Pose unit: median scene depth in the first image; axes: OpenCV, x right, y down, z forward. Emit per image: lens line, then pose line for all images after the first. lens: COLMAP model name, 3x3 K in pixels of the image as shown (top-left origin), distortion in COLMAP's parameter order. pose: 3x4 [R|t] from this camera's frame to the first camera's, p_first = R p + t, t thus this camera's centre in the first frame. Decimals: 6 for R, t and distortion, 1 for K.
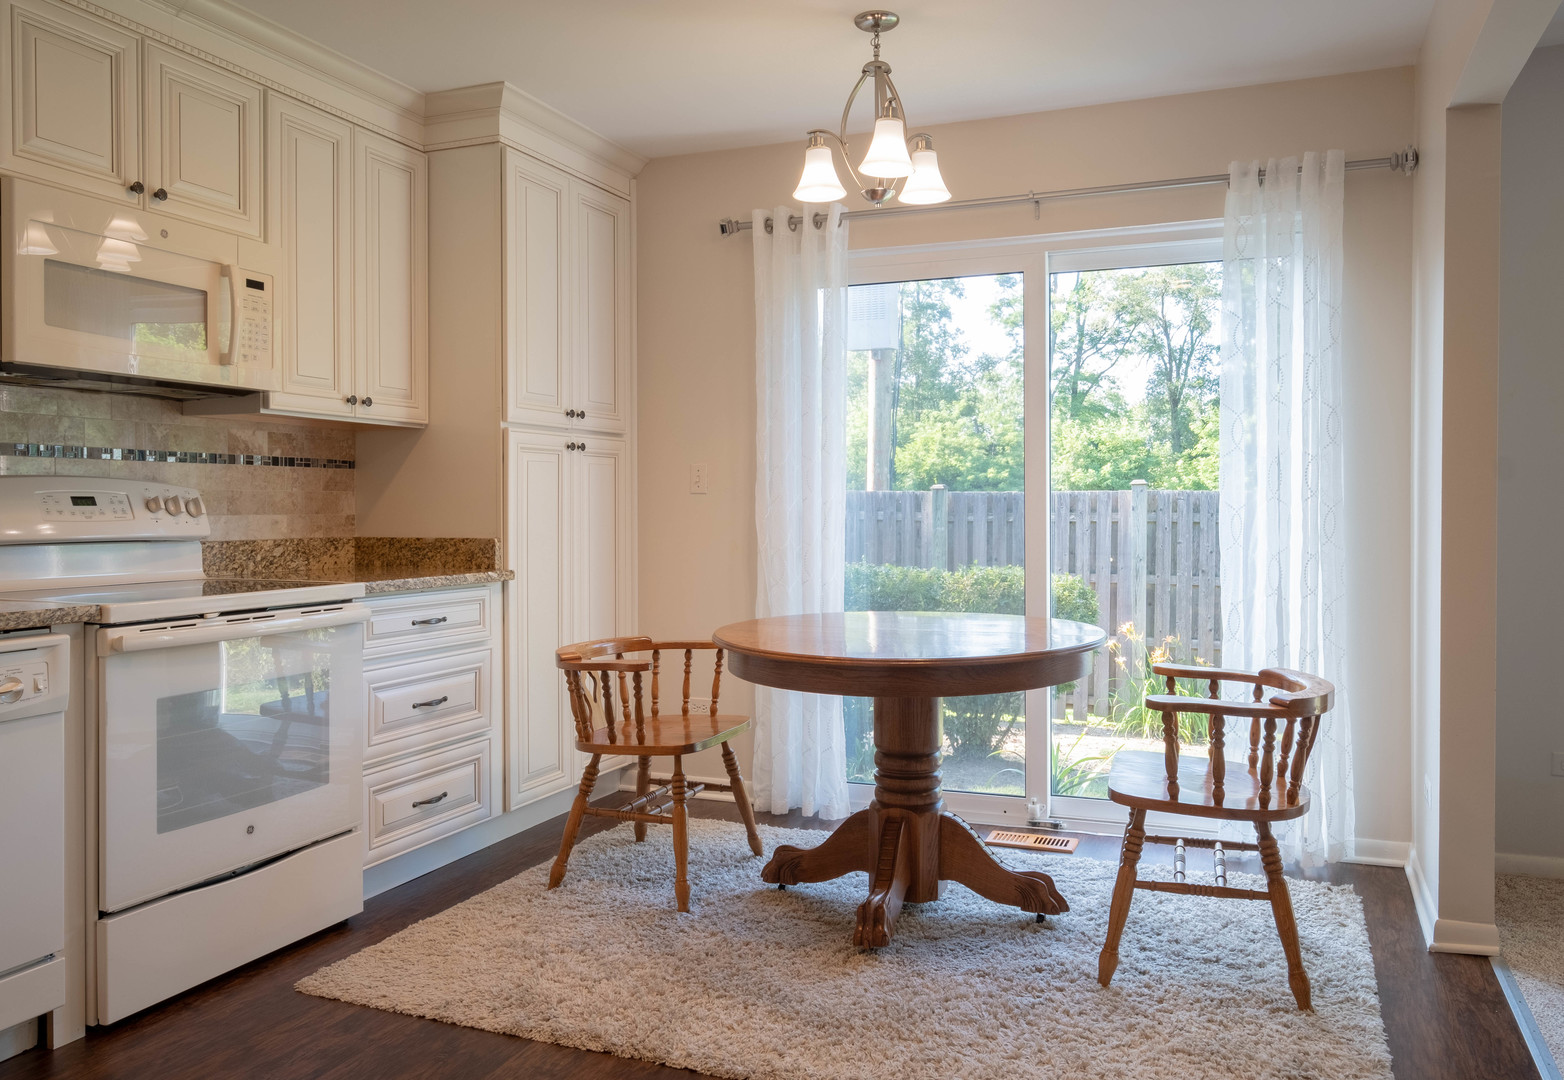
lens RADIAL K [[1189.2, 0, 781.8], [0, 1189.2, 527.3], [0, 0, 1]] dist [0.012383, 0.005681]
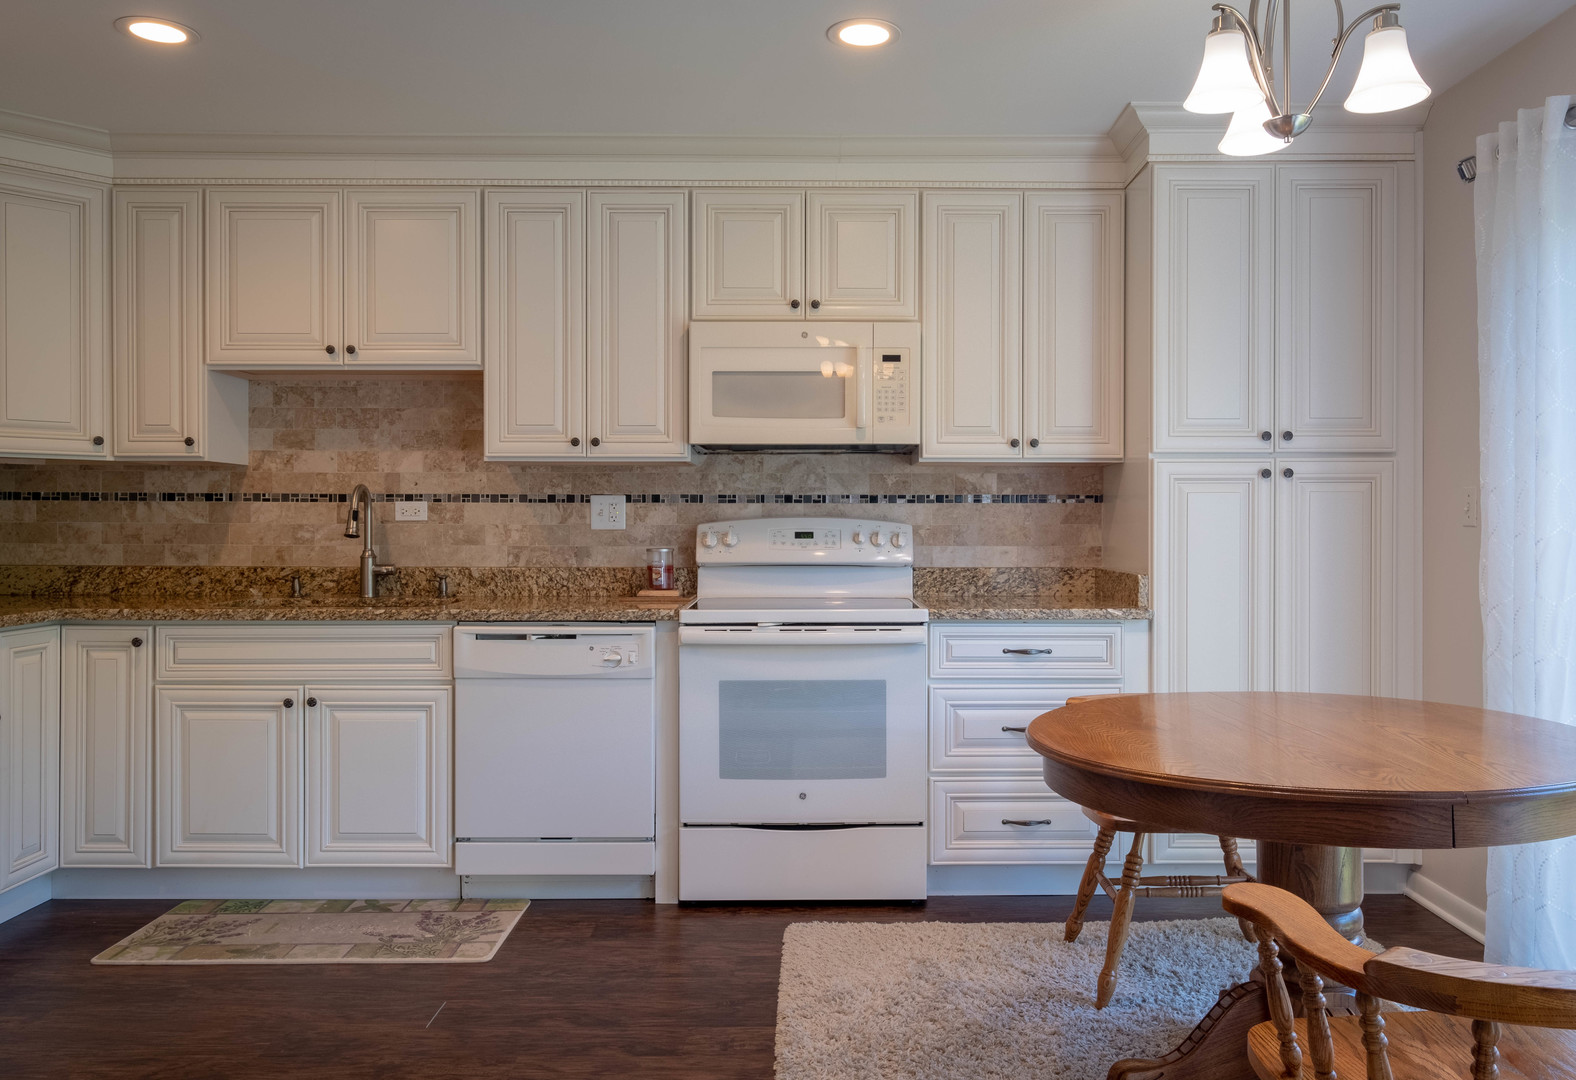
lens RADIAL K [[1161.0, 0, 787.9], [0, 1161.0, 528.2], [0, 0, 1]] dist [0.002306, 0.006879]
pose [[0.392329, 0.005499, -0.919808, 0.573349], [-0.015805, 0.999875, -0.000764, -0.025801], [0.919689, 0.014838, 0.392367, 0.414846]]
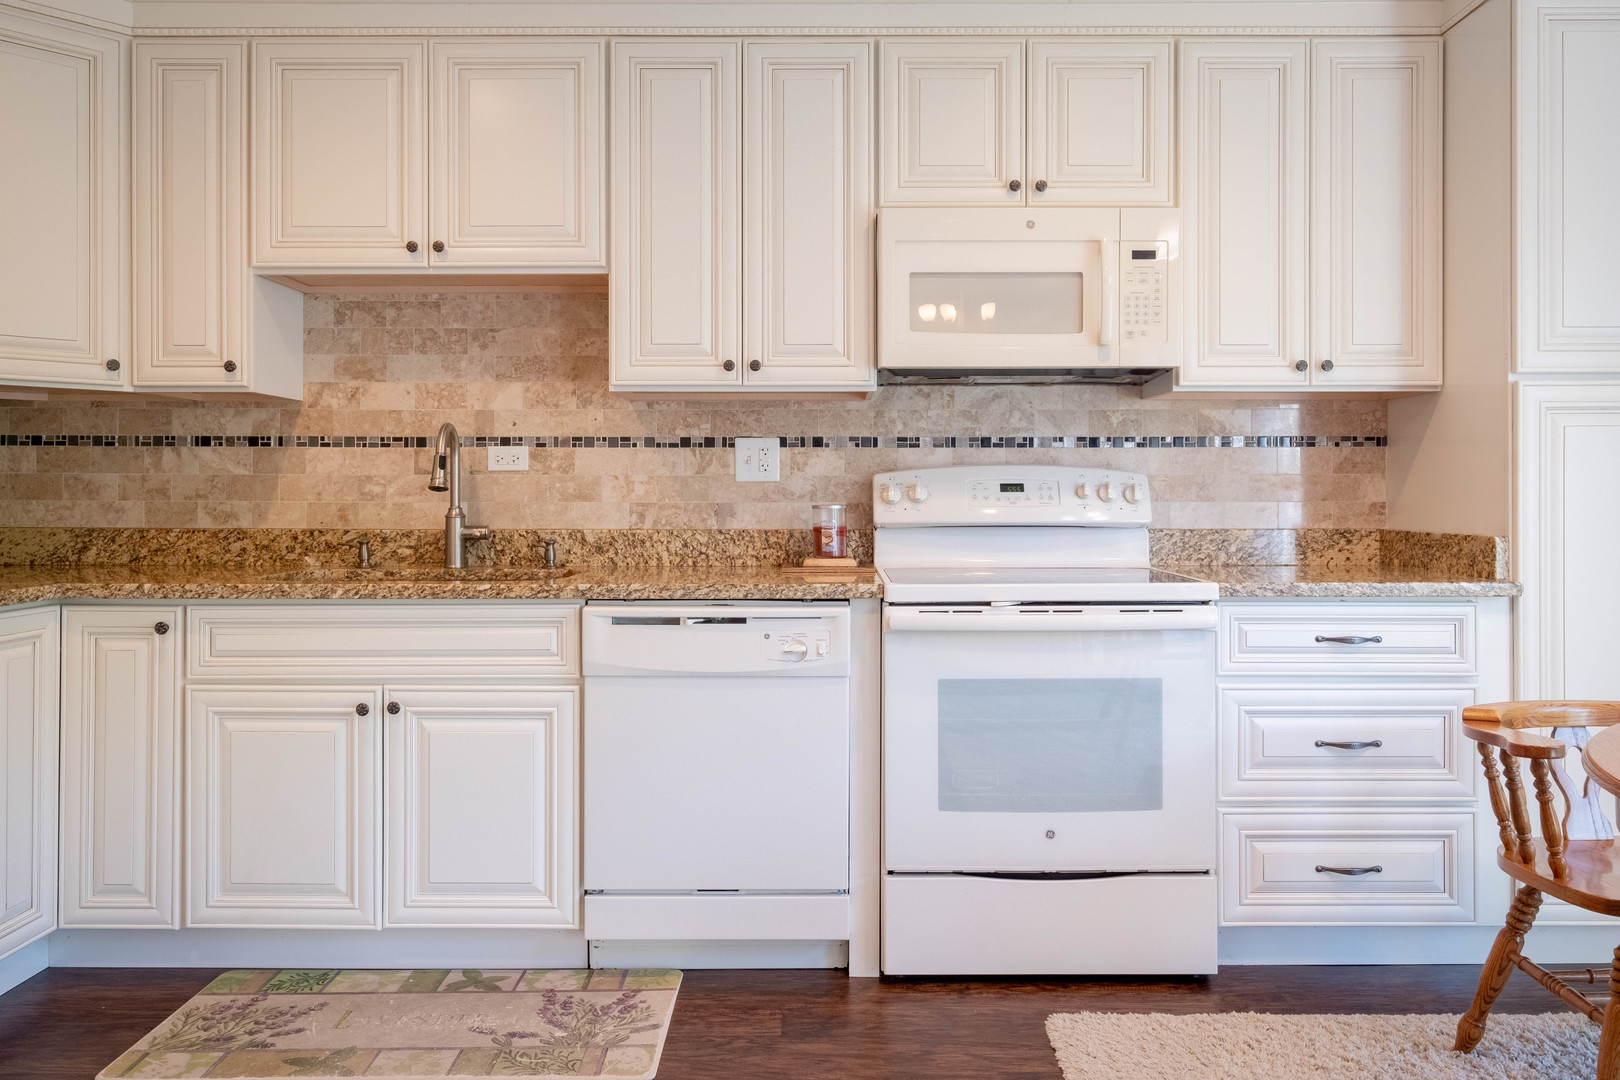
lens RADIAL K [[1163.6, 0, 804.0], [0, 1163.6, 489.0], [0, 0, 1]] dist [0.000880, 0.006411]
pose [[0.383908, -0.001731, -0.923370, 0.278529], [-0.014307, 0.999867, -0.007823, -0.008969], [0.923260, 0.016214, 0.383833, 0.385574]]
